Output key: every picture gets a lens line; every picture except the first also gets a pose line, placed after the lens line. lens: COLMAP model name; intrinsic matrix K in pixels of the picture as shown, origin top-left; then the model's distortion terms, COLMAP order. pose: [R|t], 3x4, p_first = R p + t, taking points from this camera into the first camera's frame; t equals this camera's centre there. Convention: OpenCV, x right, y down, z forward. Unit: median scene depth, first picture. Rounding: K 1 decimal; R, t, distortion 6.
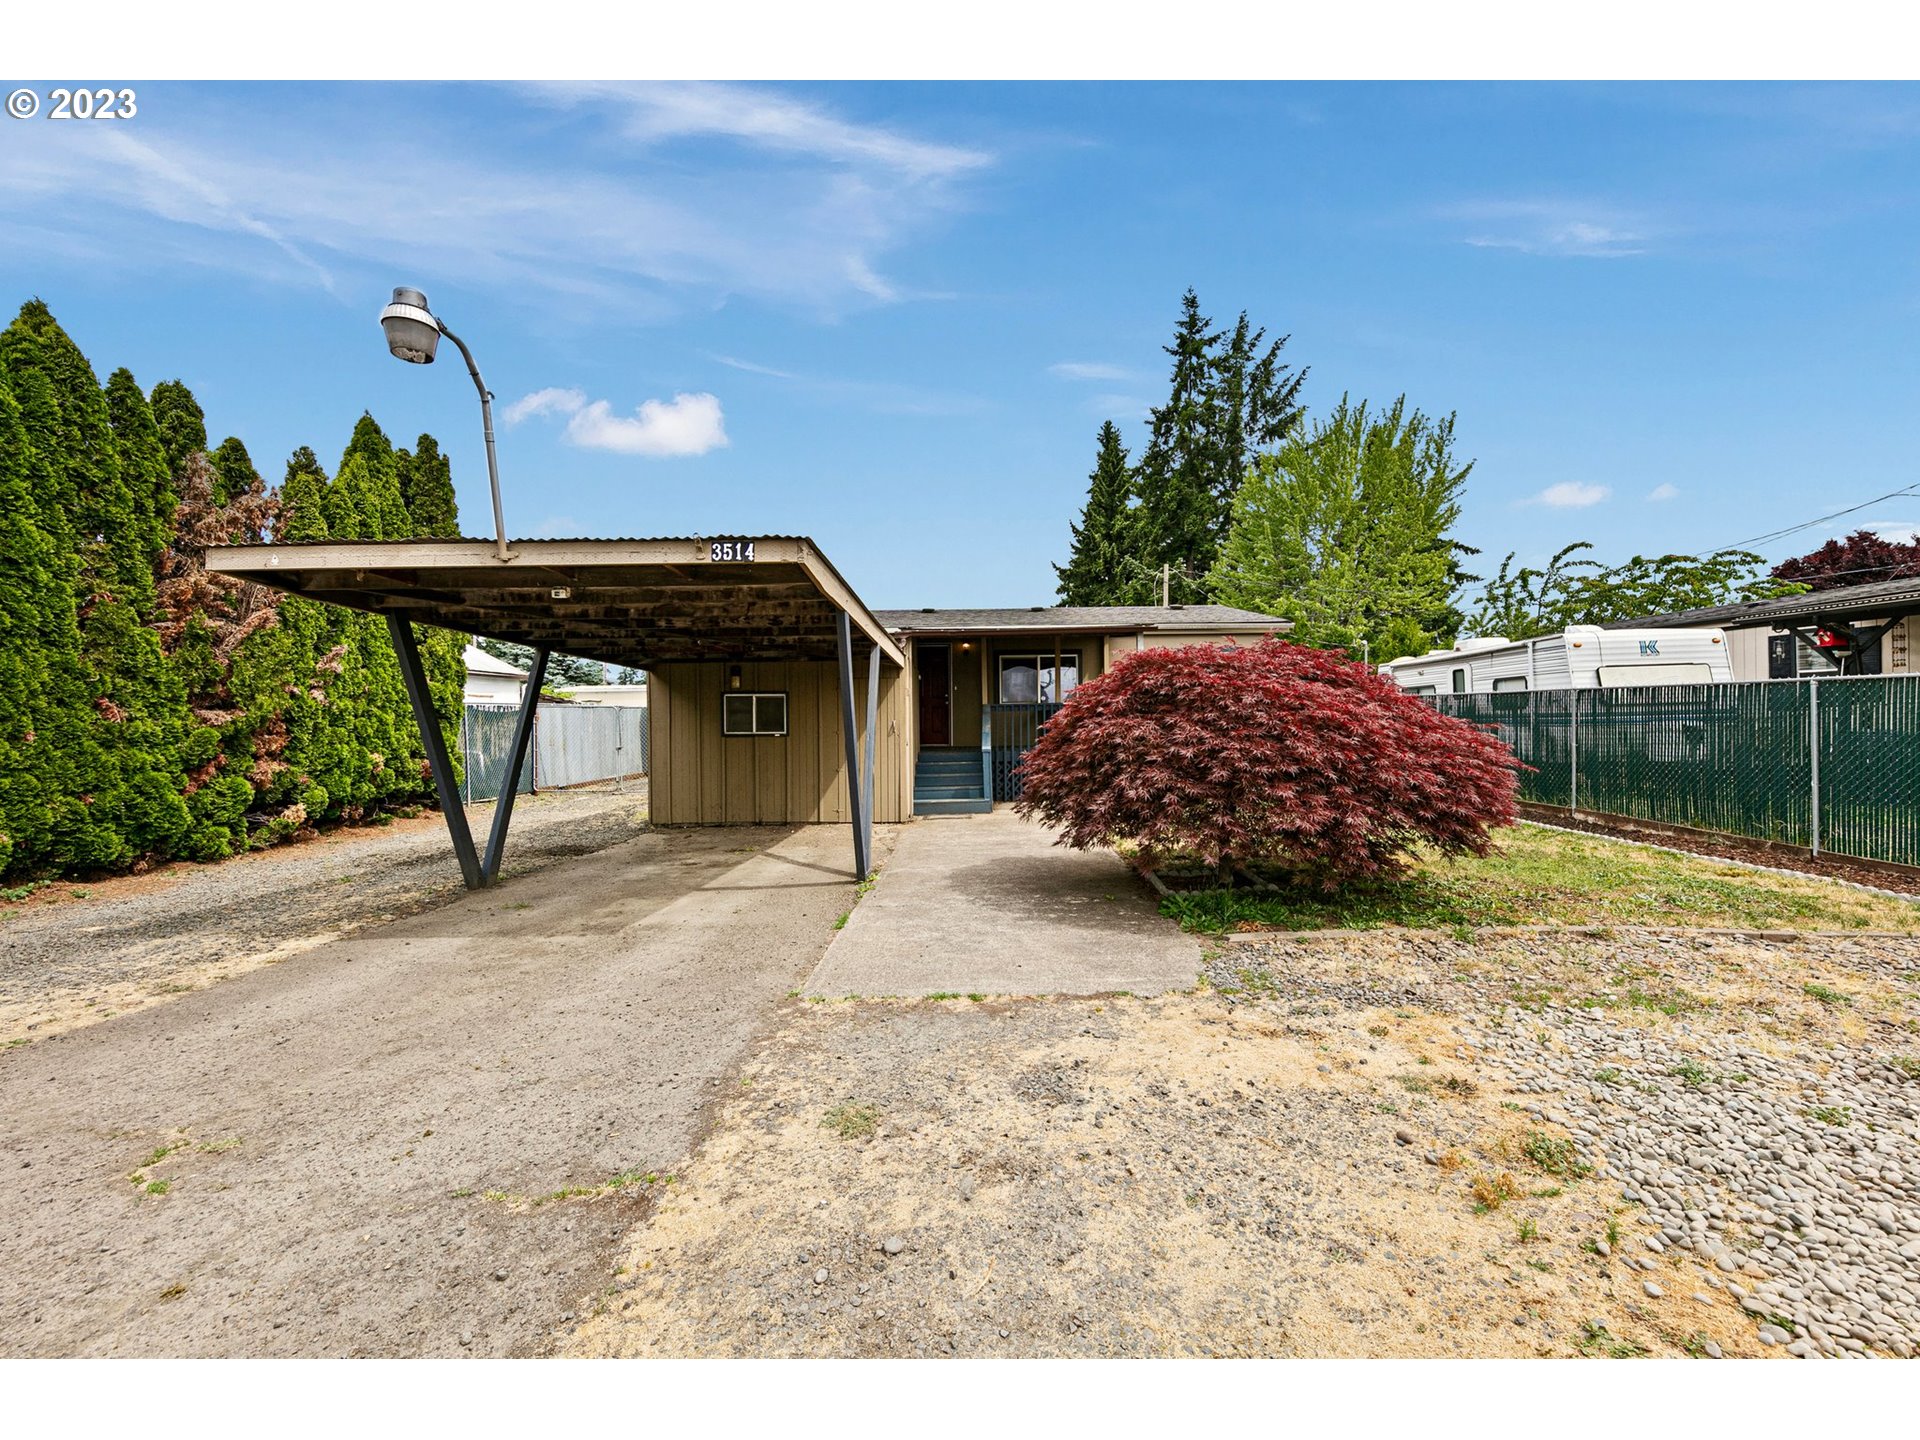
lens RADIAL K [[774.4, 0, 956.7], [0, 774.4, 711.7], [0, 0, 1]] dist [0.004598, 0.000234]
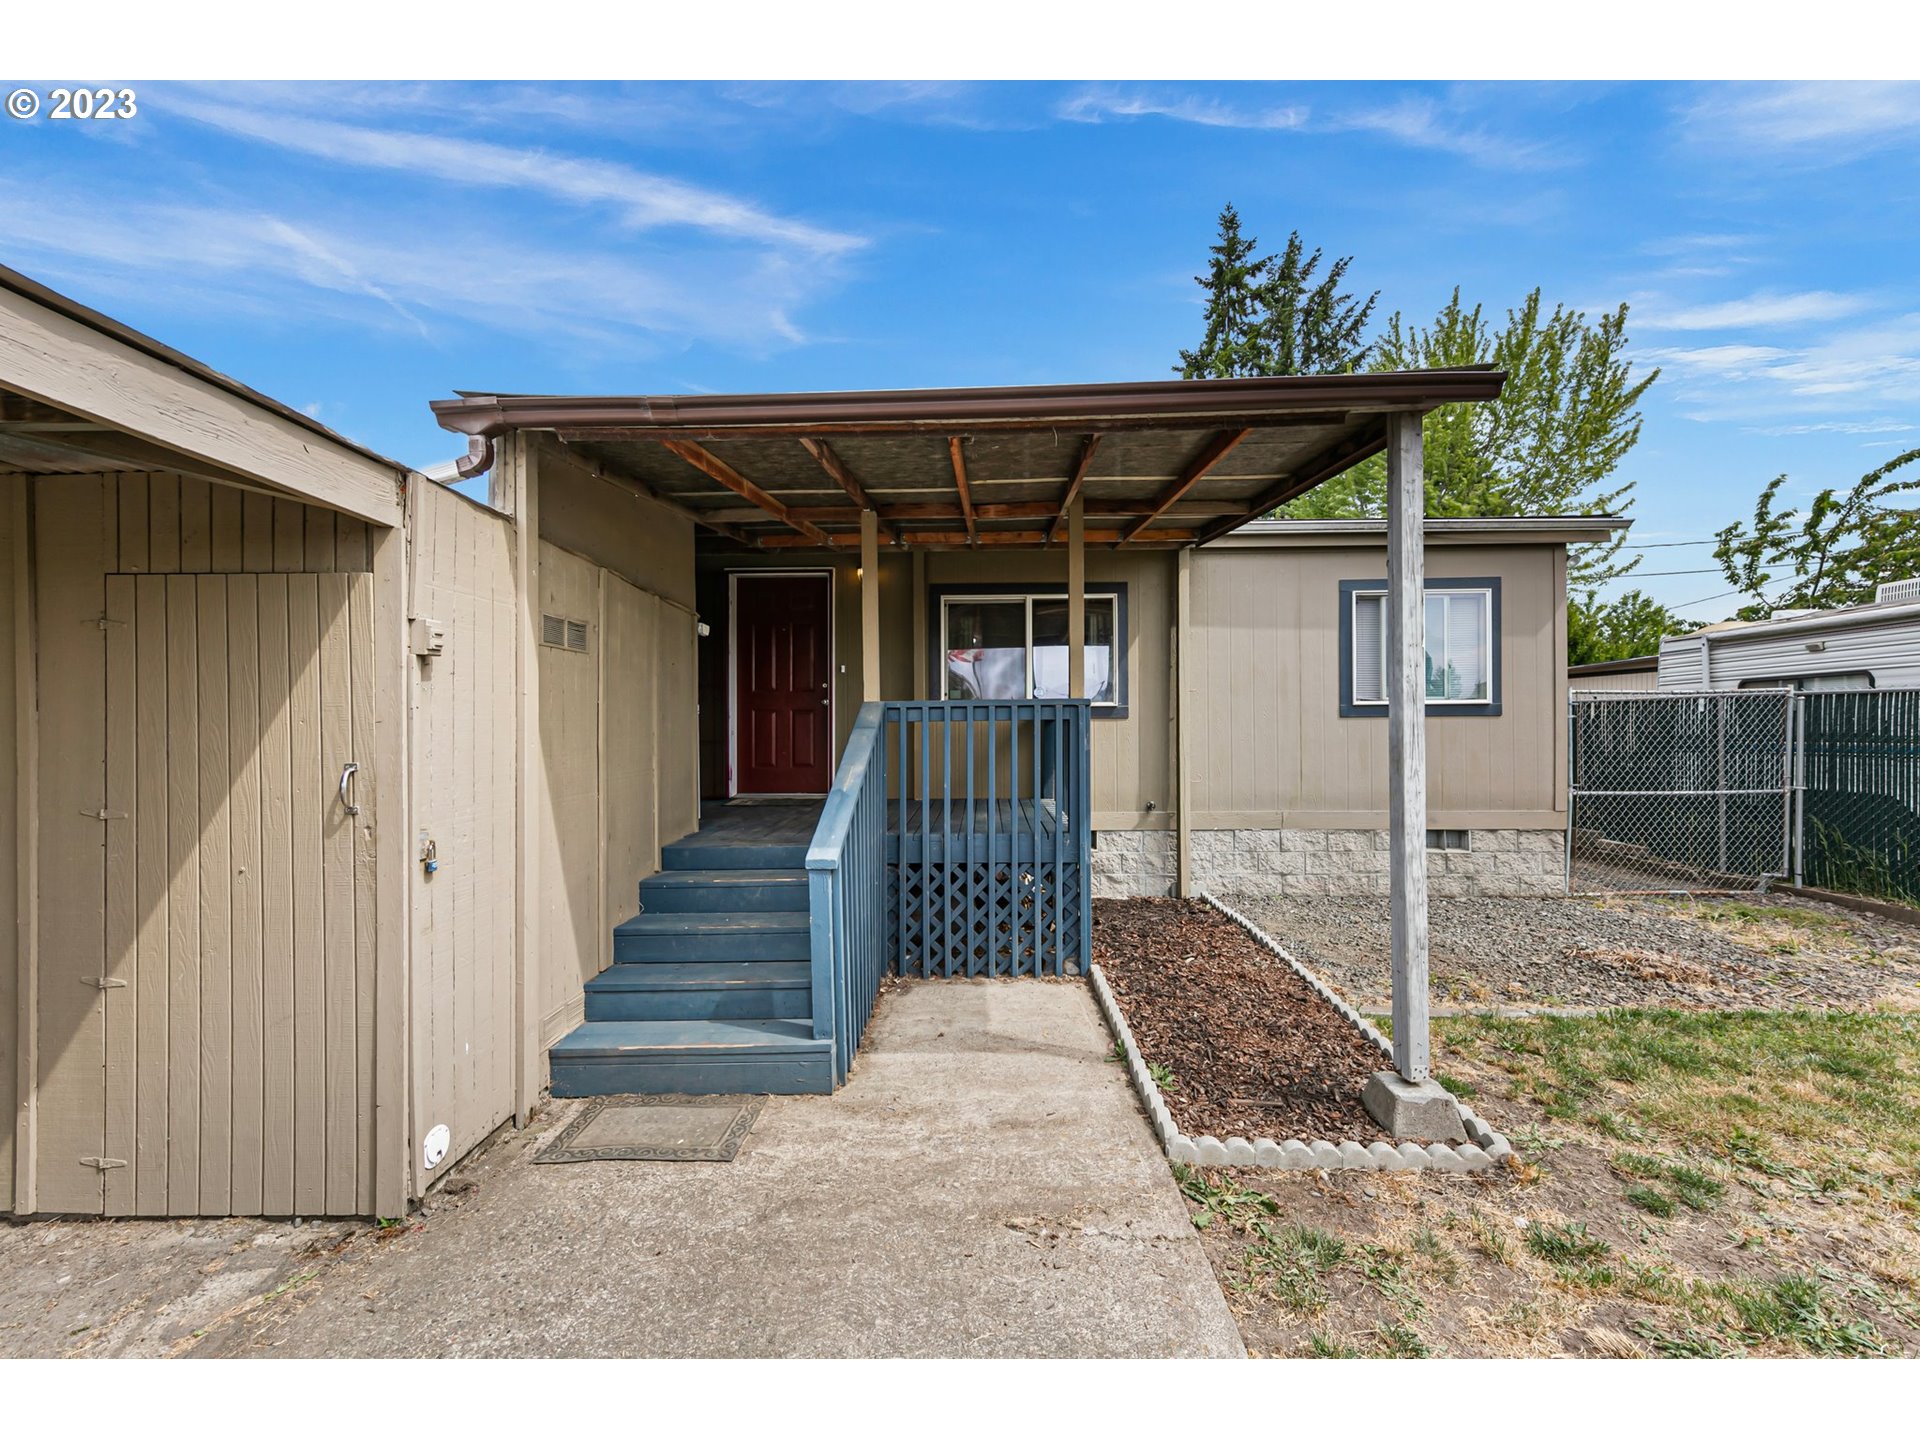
lens RADIAL K [[753.7, 0, 960.0], [0, 753.7, 720.0], [0, 0, 1]] dist [0.010573, 0.000089]
pose [[0.999963, 0.006329, -0.005760, 0.080846], [-0.006306, 0.999972, 0.003995, -0.003041], [0.005785, -0.003958, 0.999975, 0.660878]]
